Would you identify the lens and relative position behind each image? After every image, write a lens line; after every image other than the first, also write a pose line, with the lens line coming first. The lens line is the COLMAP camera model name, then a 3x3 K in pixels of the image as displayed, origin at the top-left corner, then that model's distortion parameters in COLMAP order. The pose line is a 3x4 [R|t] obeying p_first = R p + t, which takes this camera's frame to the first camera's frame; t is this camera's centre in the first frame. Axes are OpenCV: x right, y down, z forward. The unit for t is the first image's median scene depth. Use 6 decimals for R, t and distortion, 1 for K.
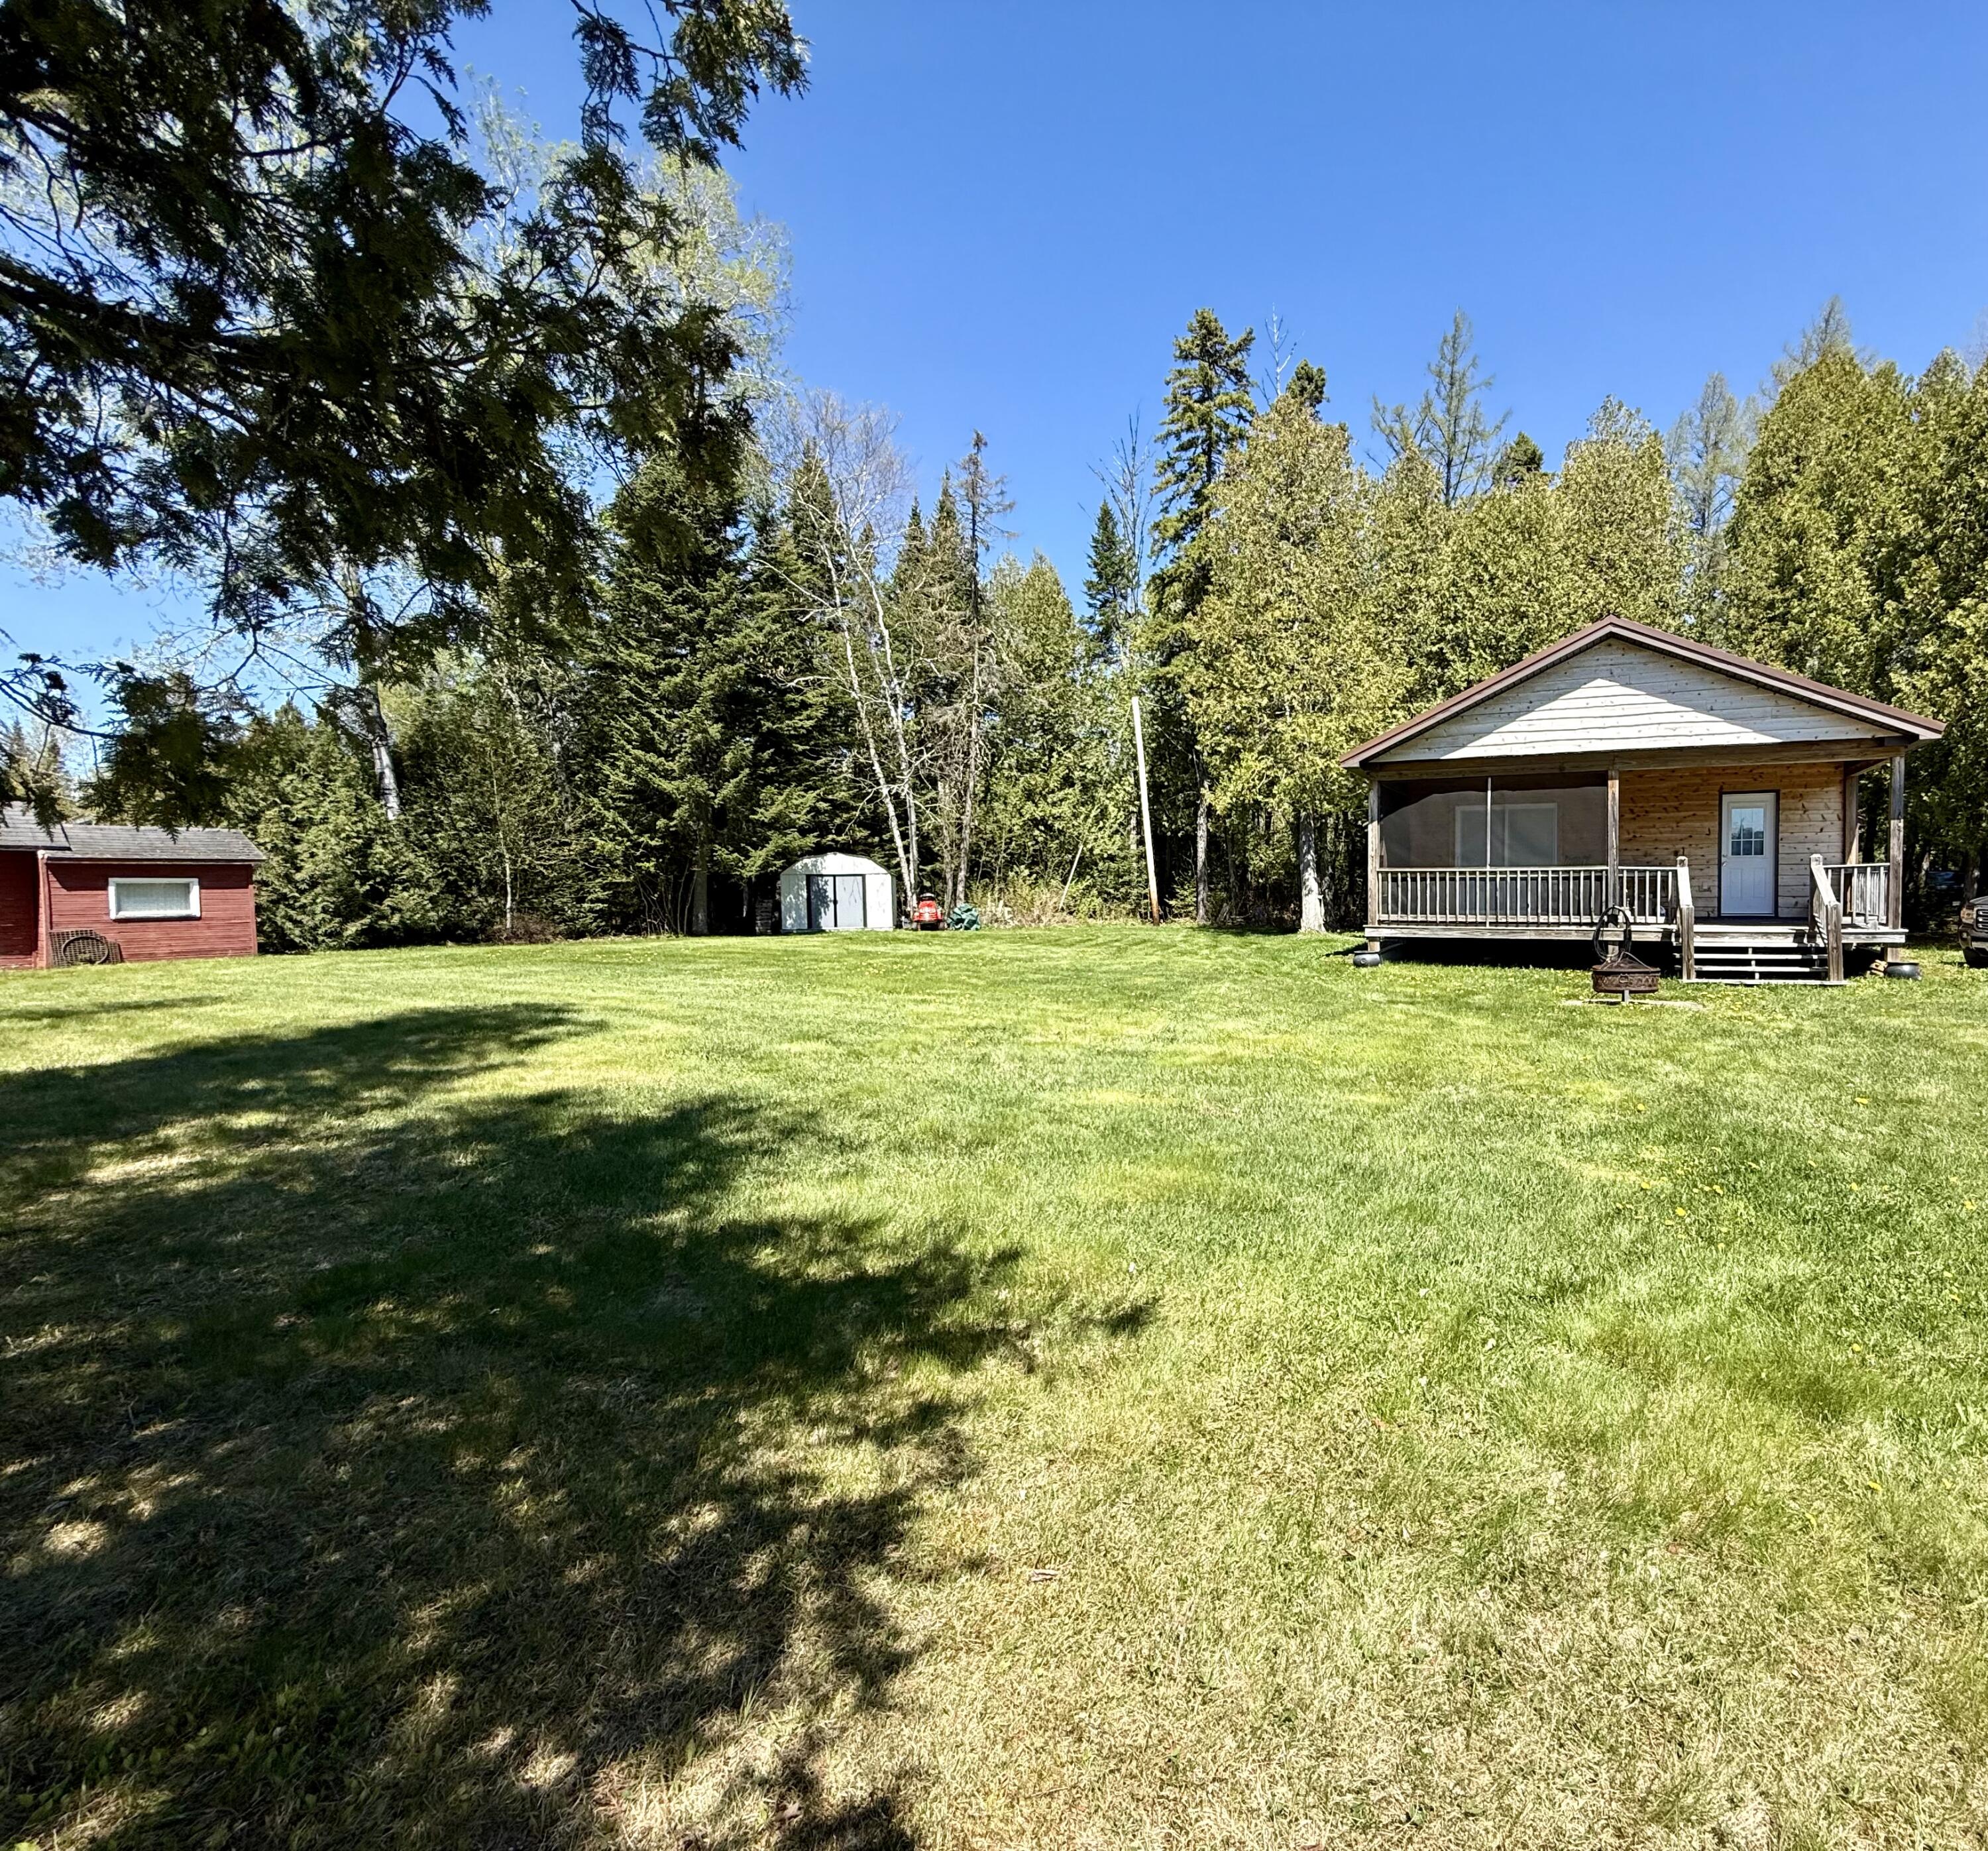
lens RADIAL K [[985.5, 0, 994.1], [0, 985.5, 927.8], [0, 0, 1]] dist [-0.003412, -0.000539]
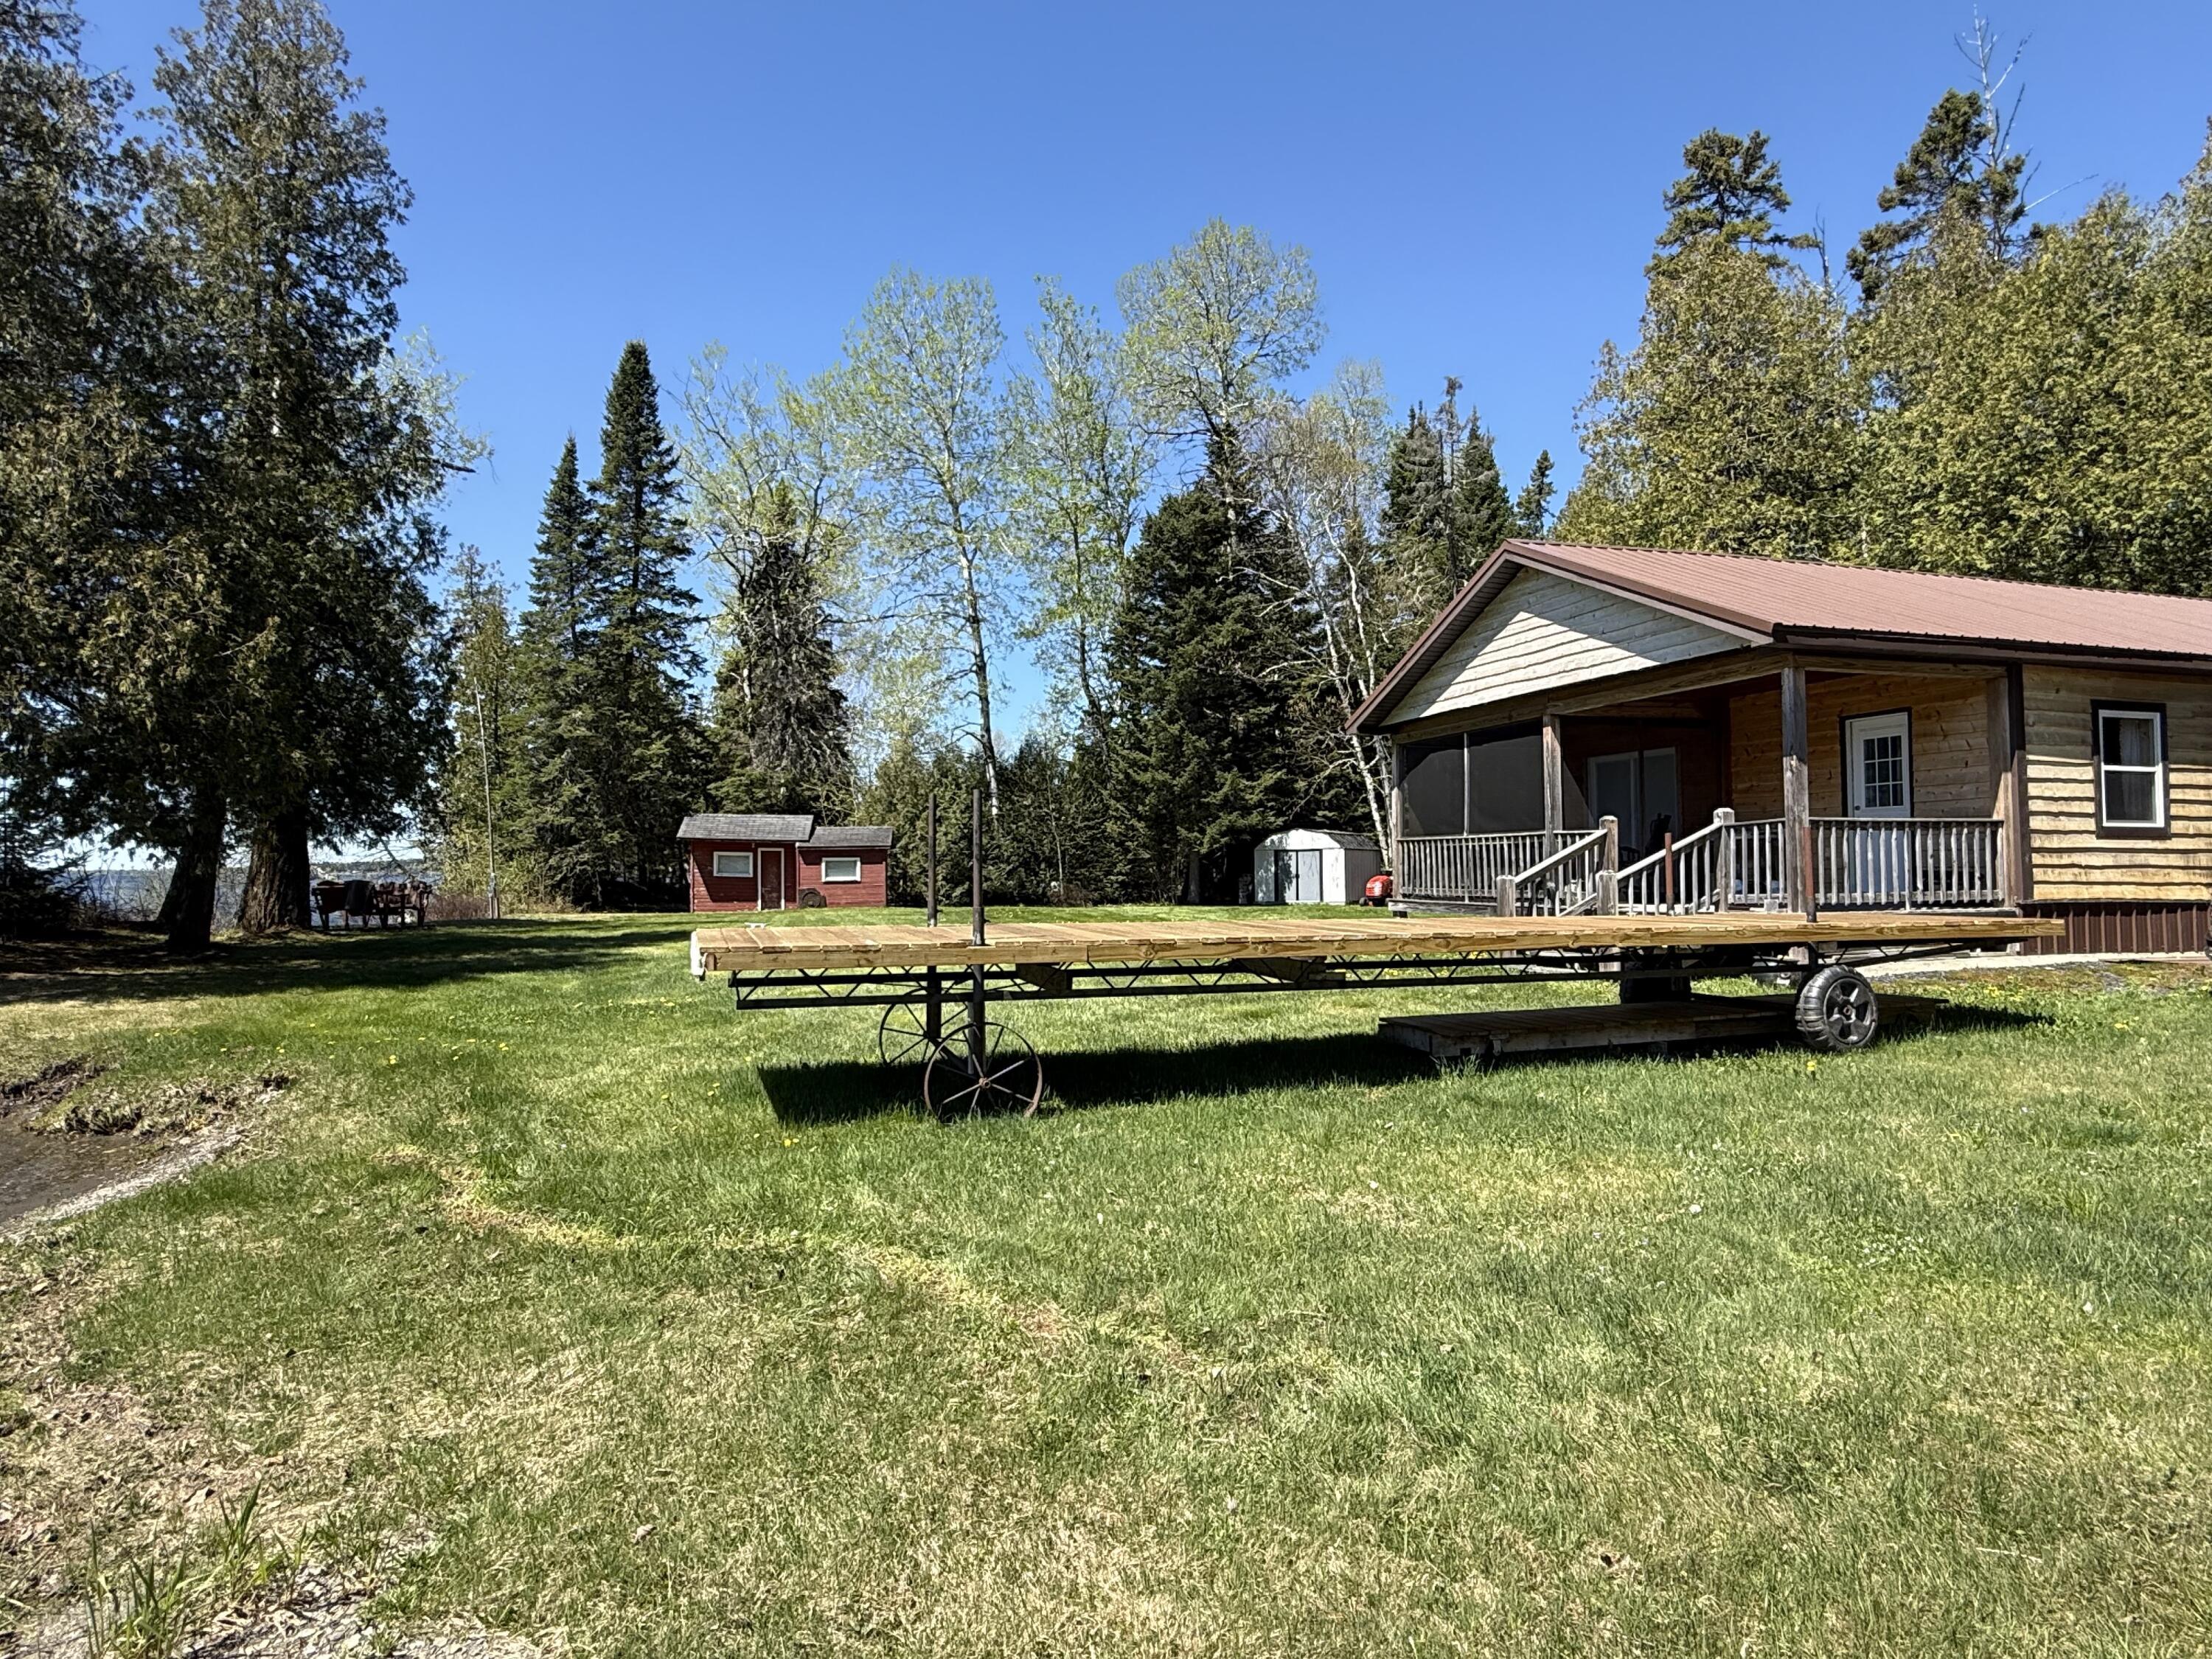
lens RADIAL K [[1253.3, 0, 1105.8], [0, 1253.3, 823.2], [0, 0, 1]] dist [-0.003029, 0.007305]
pose [[0.614037, -0.028386, -0.788767, 0.830166], [-0.032443, 0.997601, -0.061157, 0.005058], [0.788610, 0.063143, 0.611643, 0.043494]]
